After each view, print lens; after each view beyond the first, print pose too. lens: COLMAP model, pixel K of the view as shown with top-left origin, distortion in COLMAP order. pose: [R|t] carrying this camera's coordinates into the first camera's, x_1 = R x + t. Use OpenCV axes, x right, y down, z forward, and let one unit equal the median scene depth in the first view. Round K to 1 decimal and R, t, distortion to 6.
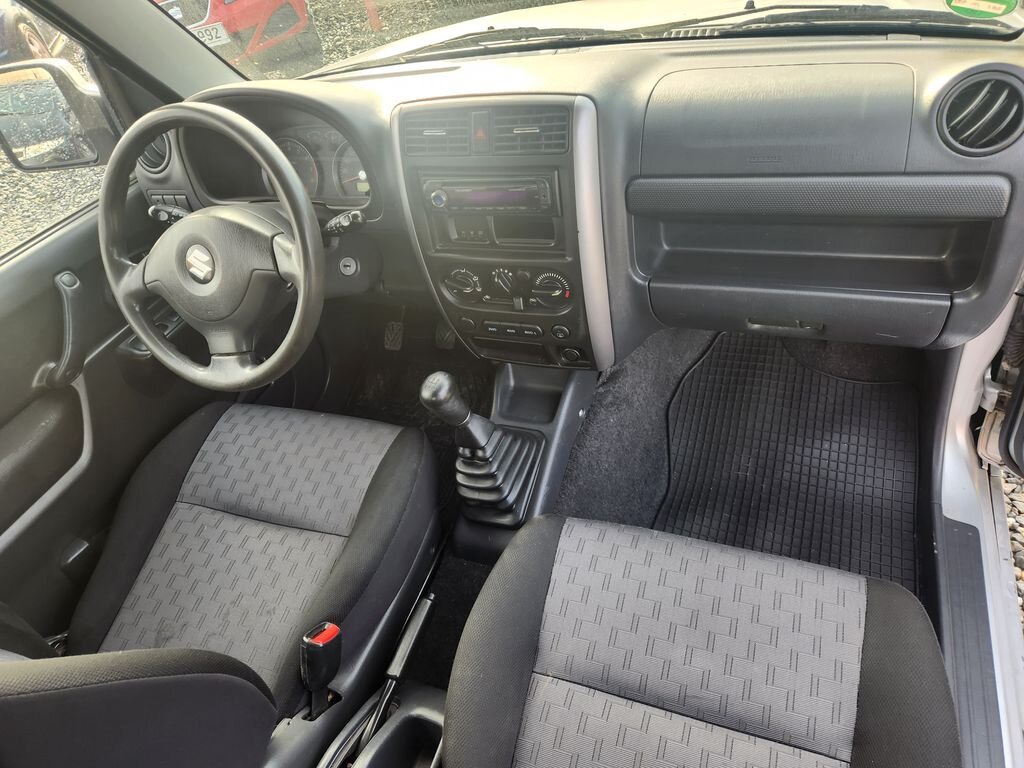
lens RADIAL K [[697.0, 0, 515.8], [0, 697.0, 366.2], [0, 0, 1]] dist [0.068626, -0.057578]
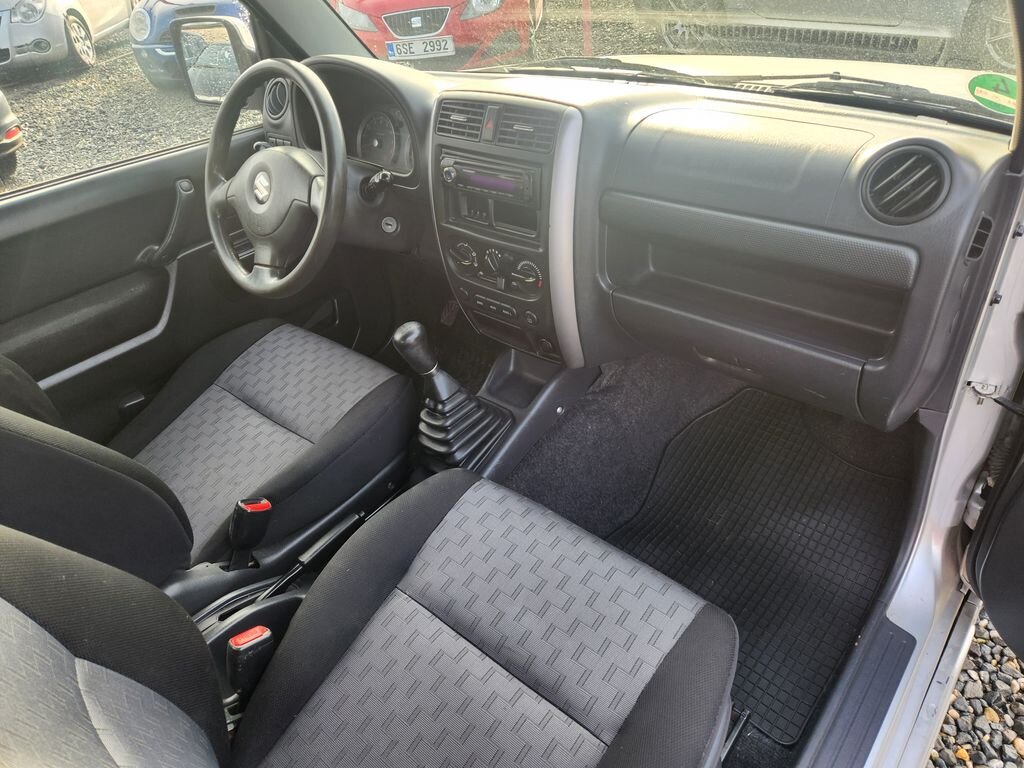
lens RADIAL K [[697.0, 0, 515.8], [0, 697.0, 366.2], [0, 0, 1]] dist [0.068626, -0.057578]
pose [[0.937525, 0.265445, -0.224913, 0.310574], [-0.277695, 0.960367, -0.024104, 0.057914], [0.209601, 0.085055, 0.974081, -0.072862]]
